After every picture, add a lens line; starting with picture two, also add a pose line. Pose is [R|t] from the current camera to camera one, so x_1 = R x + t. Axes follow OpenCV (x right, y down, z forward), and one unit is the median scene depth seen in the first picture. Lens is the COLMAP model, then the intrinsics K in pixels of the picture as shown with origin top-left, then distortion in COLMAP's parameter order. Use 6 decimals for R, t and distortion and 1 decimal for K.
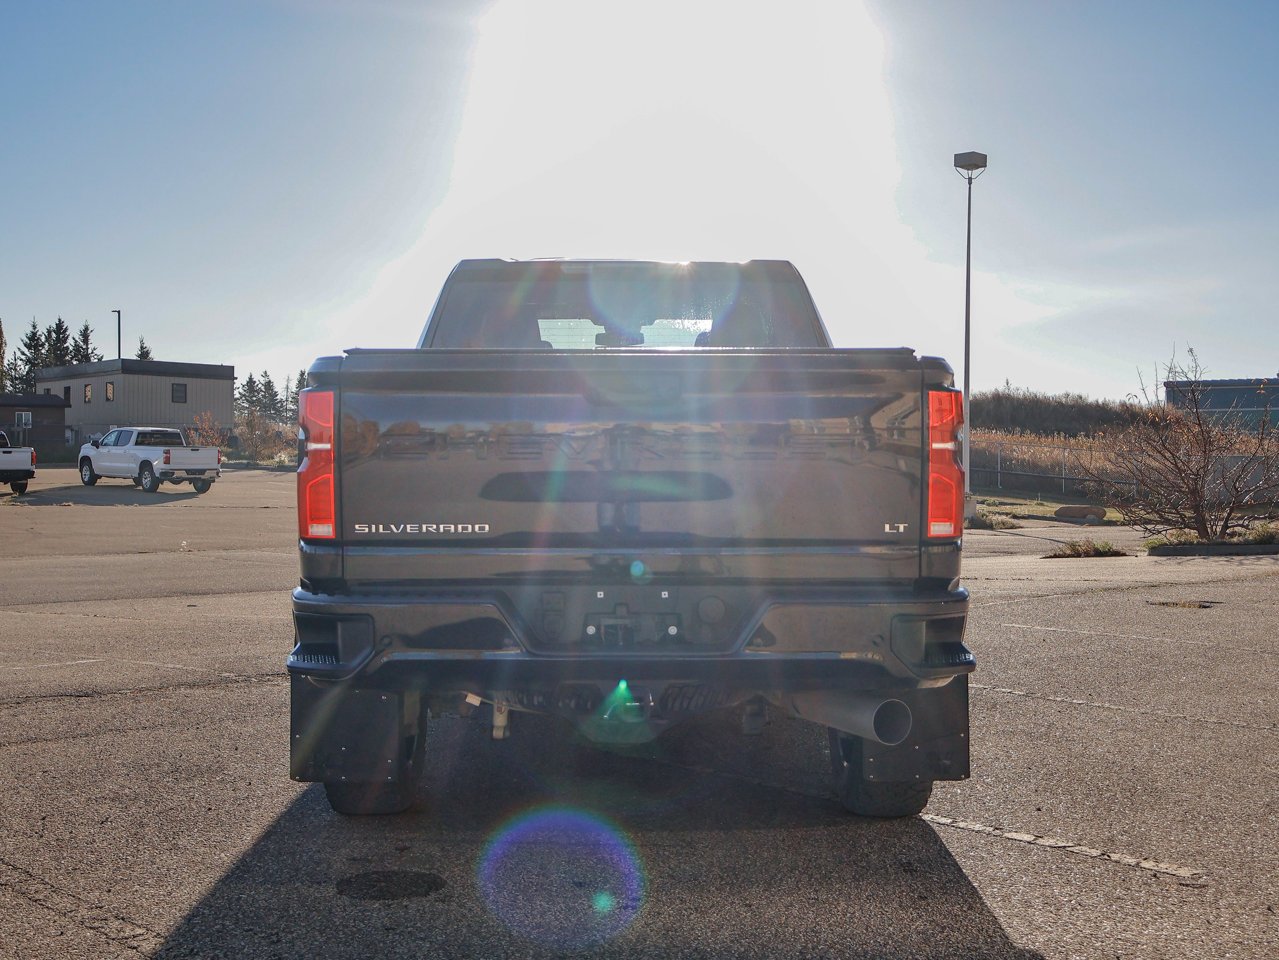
lens RADIAL K [[1775.8, 0, 641.3], [0, 1775.8, 480.1], [0, 0, 1]] dist [-0.001491, -0.033892]
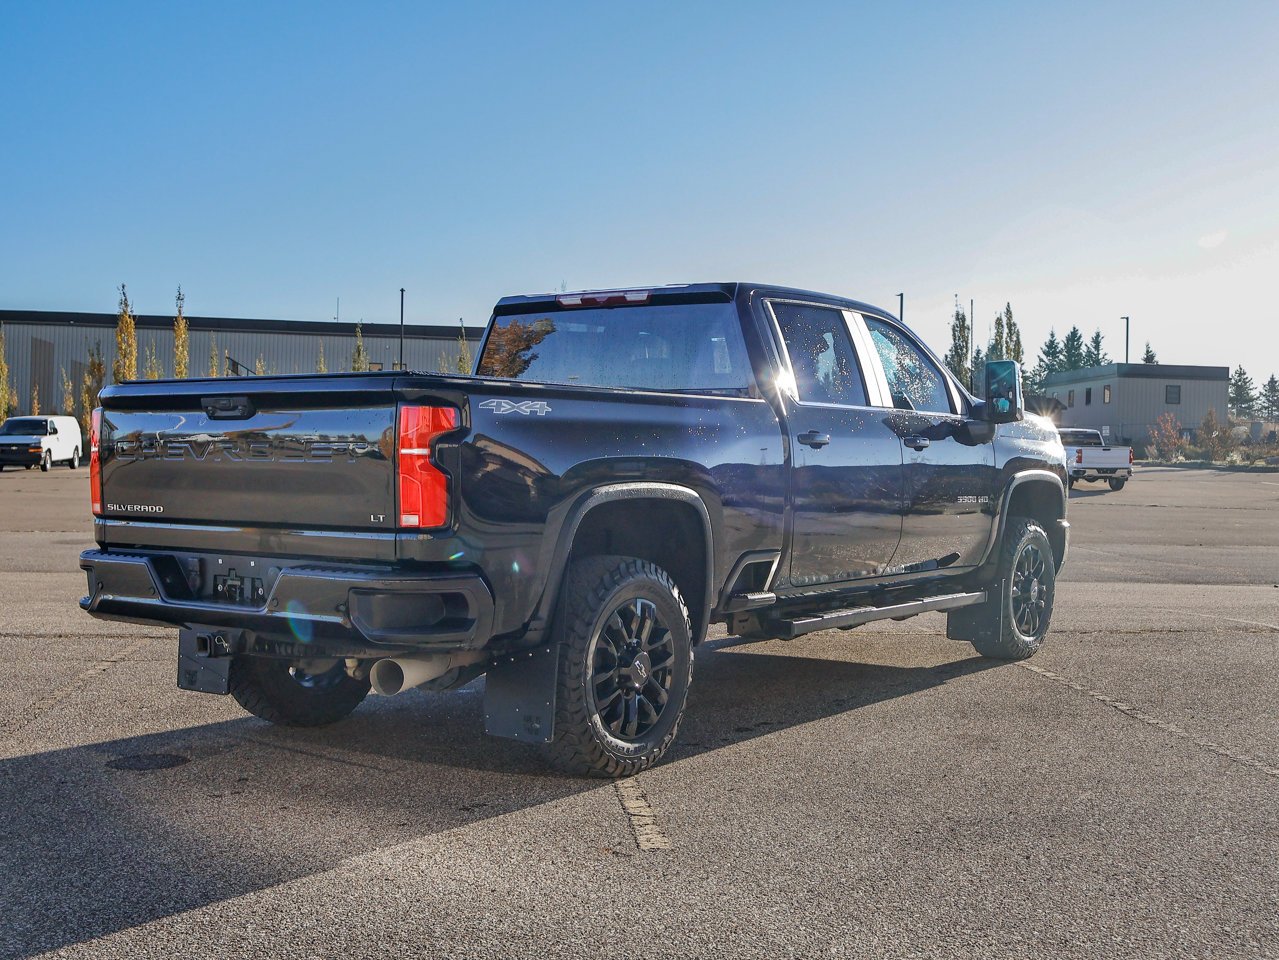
lens RADIAL K [[1703.2, 0, 637.9], [0, 1703.2, 499.7], [0, 0, 1]] dist [0.113876, -0.400996]
pose [[0.776974, 0.023669, -0.629087, 0.172791], [-0.015566, 0.999710, 0.018389, -0.001717], [0.629340, -0.004496, 0.777117, 0.033961]]
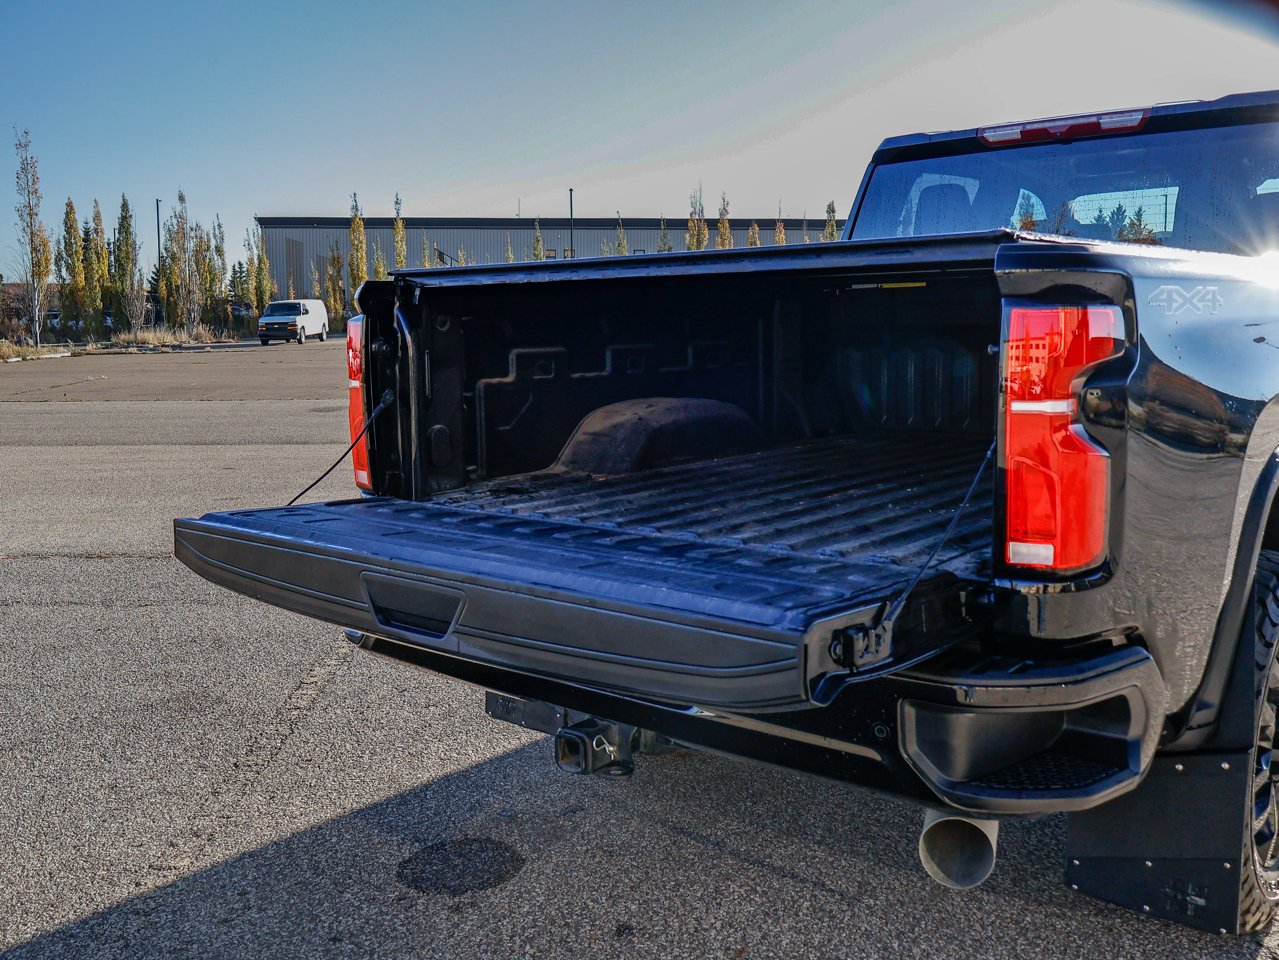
lens RADIAL K [[1227.5, 0, 639.5], [0, 1227.5, 480.0], [0, 0, 1]] dist [-0.000125, 0.001091]
pose [[0.733531, 0.078391, -0.675121, 0.057579], [0.009818, 0.992000, 0.125852, -0.007792], [0.679586, -0.098944, 0.726893, 0.108312]]
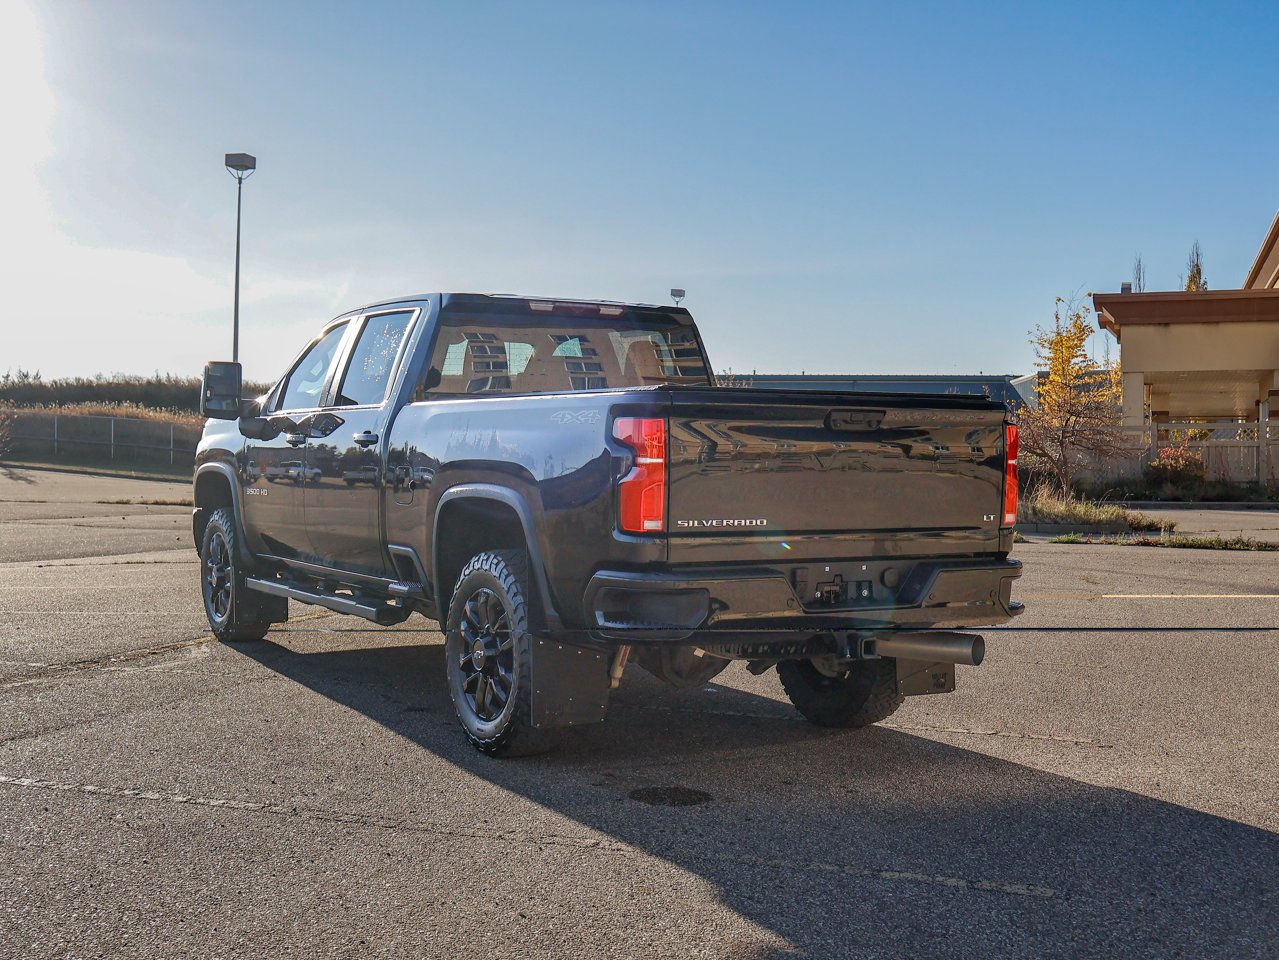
lens RADIAL K [[1775.8, 0, 641.3], [0, 1775.8, 480.1], [0, 0, 1]] dist [-0.001491, -0.033892]
pose [[0.842709, -0.000962, 0.538369, -0.150261], [-0.005890, 0.999922, 0.011007, -0.003222], [-0.538338, -0.012447, 0.842637, -0.014910]]
